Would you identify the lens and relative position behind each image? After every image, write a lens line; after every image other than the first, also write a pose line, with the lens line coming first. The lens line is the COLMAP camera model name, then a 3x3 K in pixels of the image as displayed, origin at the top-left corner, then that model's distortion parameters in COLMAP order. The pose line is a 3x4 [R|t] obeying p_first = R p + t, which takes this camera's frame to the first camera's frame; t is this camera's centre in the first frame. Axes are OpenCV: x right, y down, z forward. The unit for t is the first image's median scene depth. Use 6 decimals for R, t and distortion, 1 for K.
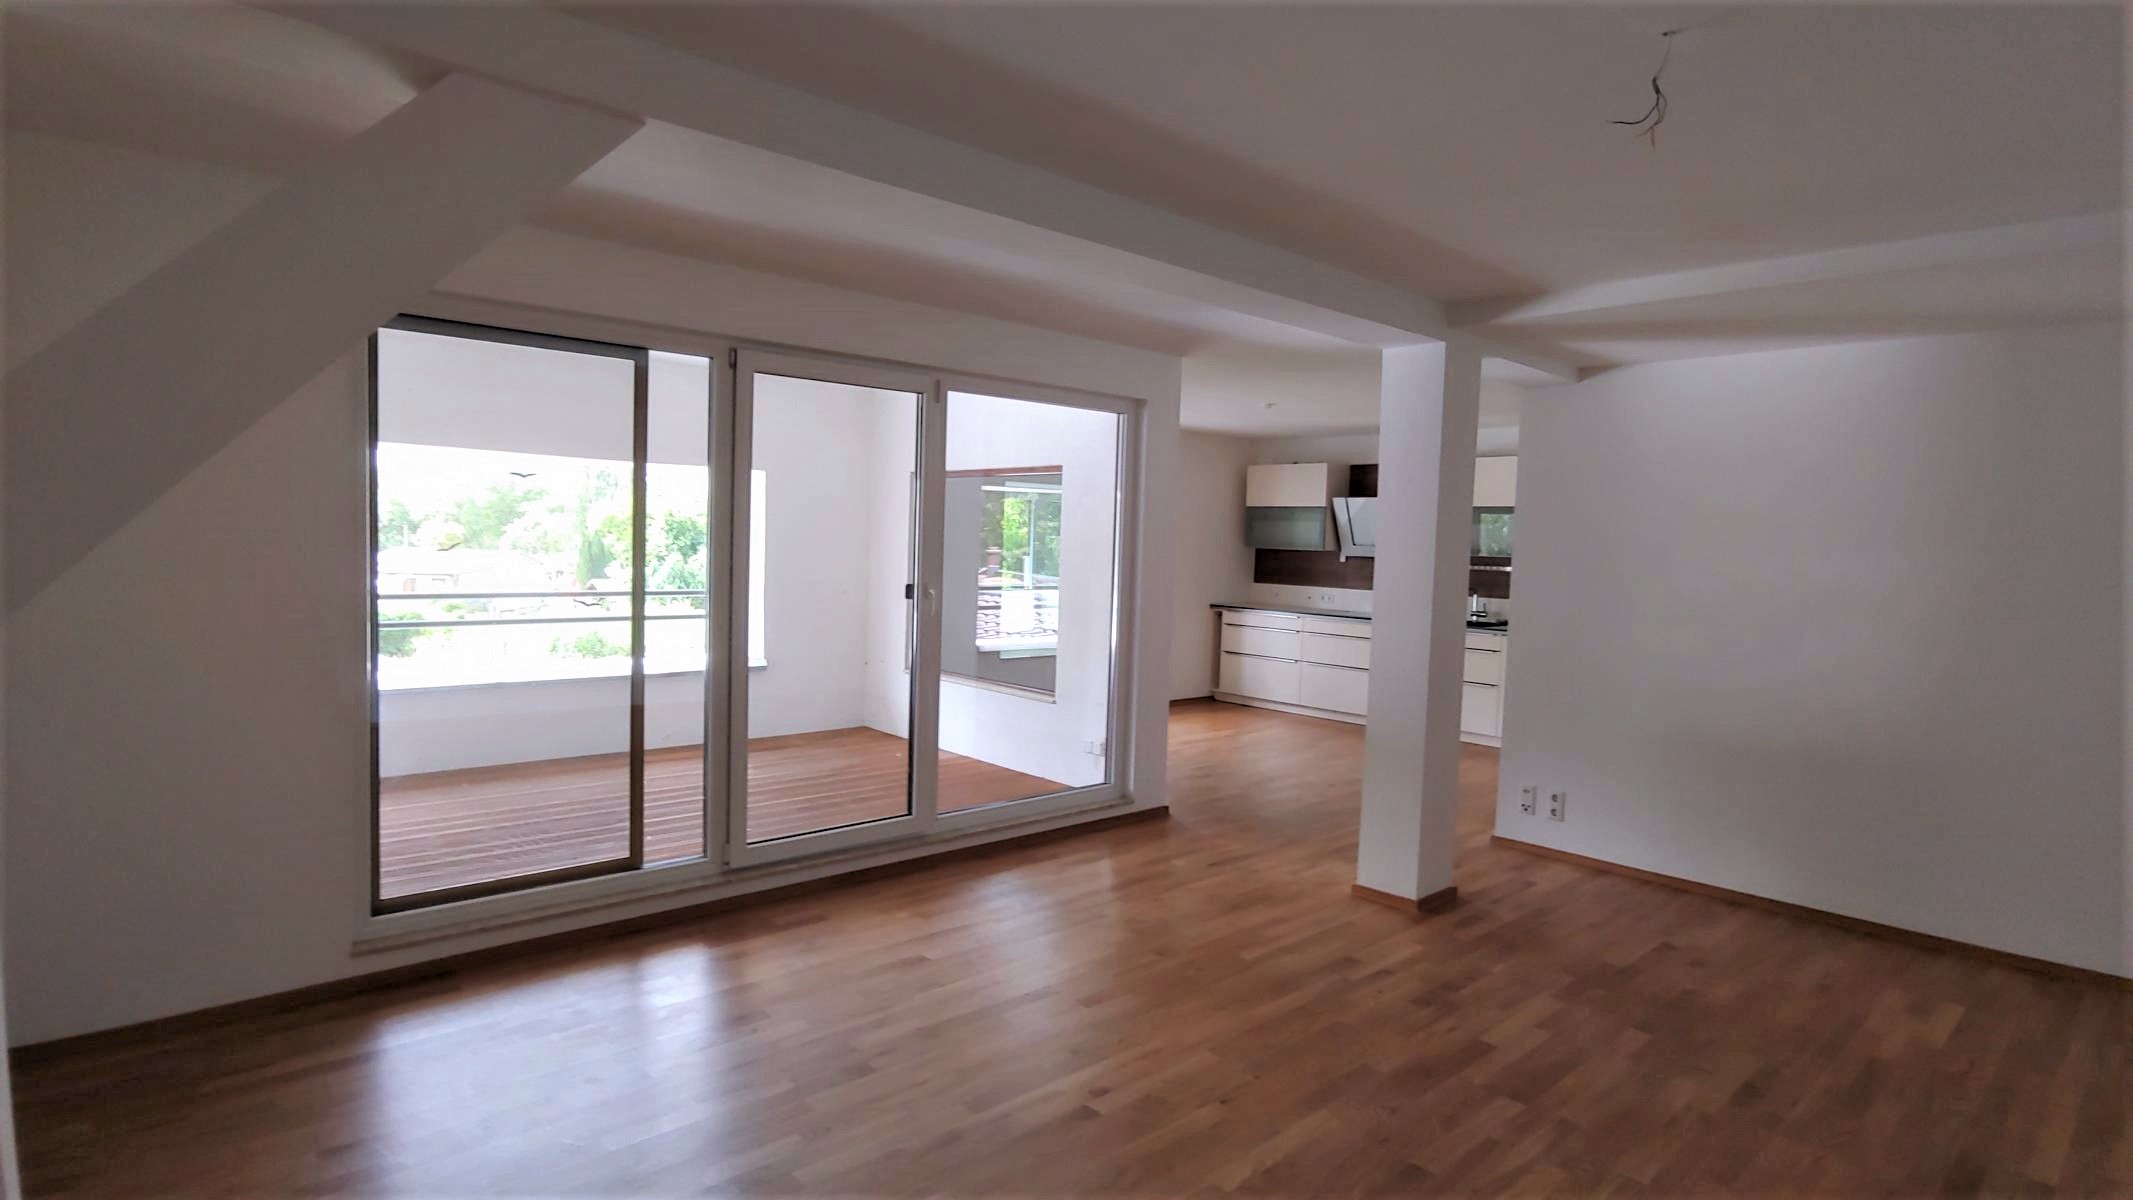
lens RADIAL K [[1075.3, 0, 1054.0], [0, 1075.3, 596.7], [0, 0, 1]] dist [-0.015670, -0.000875]
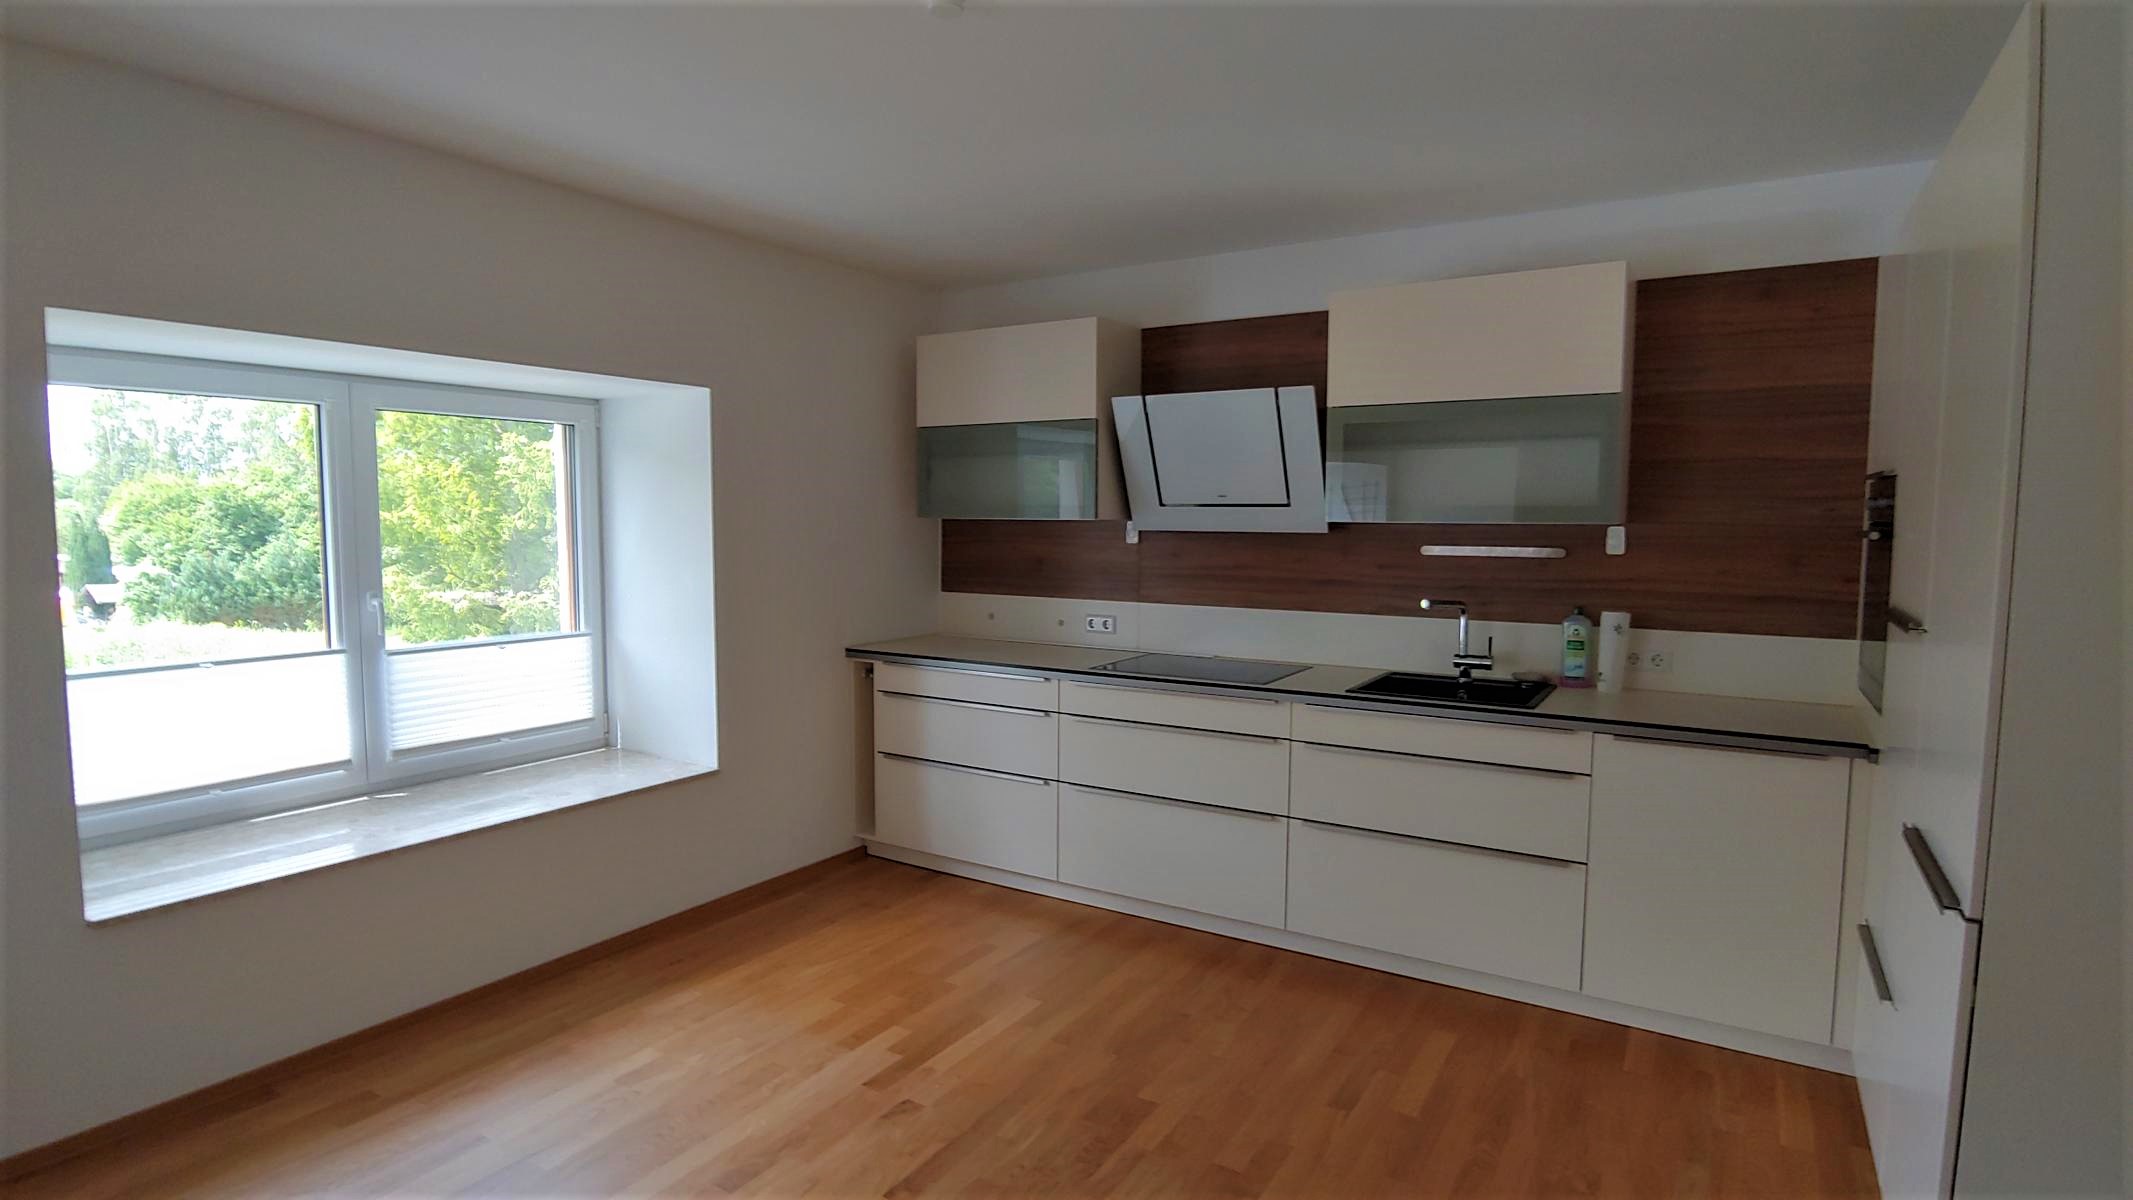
lens RADIAL K [[1075.3, 0, 1062.2], [0, 1075.3, 614.3], [0, 0, 1]] dist [-0.015670, -0.000875]
pose [[0.958820, -0.050977, 0.279403, 0.107180], [0.039196, 0.998097, 0.047595, -0.024334], [-0.281297, -0.034684, 0.958994, 0.547880]]
